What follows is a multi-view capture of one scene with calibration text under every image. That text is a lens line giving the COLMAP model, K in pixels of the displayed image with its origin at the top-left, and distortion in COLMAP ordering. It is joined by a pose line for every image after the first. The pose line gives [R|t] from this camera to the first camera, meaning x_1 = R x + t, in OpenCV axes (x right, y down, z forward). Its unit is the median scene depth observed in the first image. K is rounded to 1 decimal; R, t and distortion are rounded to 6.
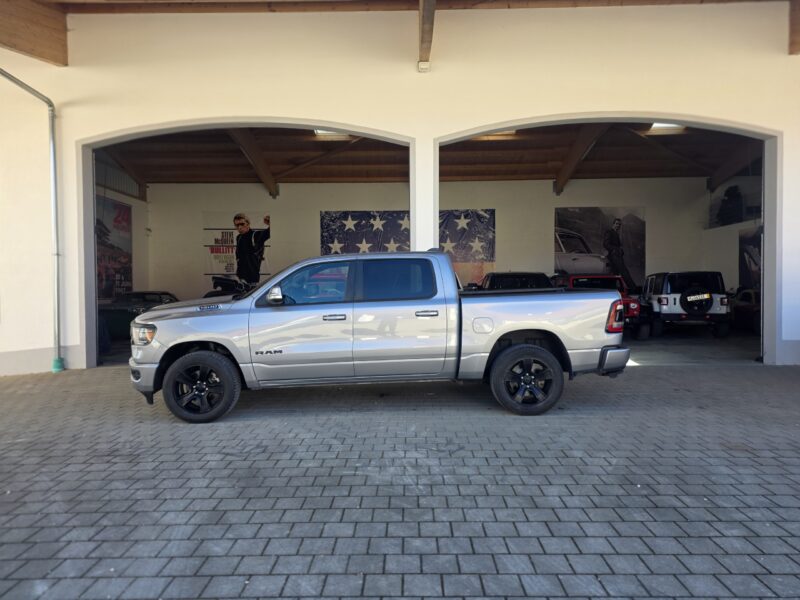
lens RADIAL K [[530.0, 0, 404.5], [0, 530.0, 298.6], [0, 0, 1]] dist [0.054708, -0.031415]
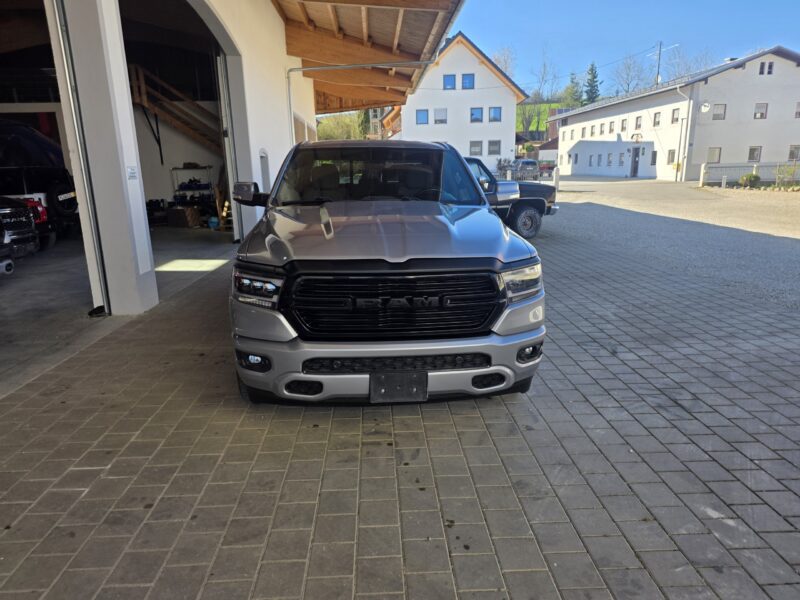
lens RADIAL K [[530.0, 0, 399.2], [0, 530.0, 285.6], [0, 0, 1]] dist [0.054708, -0.031415]
pose [[-0.062564, -0.198342, 0.978134, -0.605426], [0.037912, 0.978874, 0.200917, -0.022535], [-0.997321, 0.049654, -0.053723, 0.697391]]
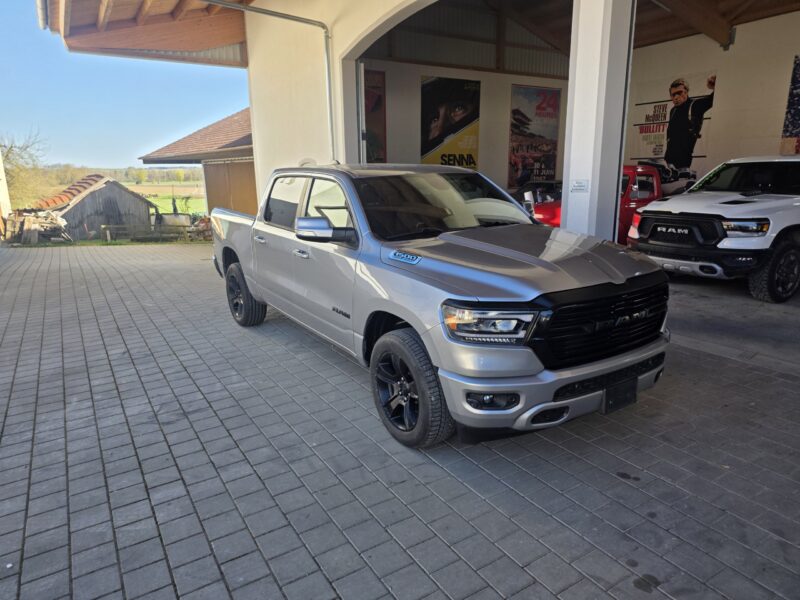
lens RADIAL K [[530.0, 0, 394.0], [0, 530.0, 301.2], [0, 0, 1]] dist [0.054708, -0.031415]
pose [[0.537227, 0.196382, -0.820257, 0.464612], [-0.003034, 0.972960, 0.230954, -0.049683], [0.843432, -0.121586, 0.523296, 0.429880]]
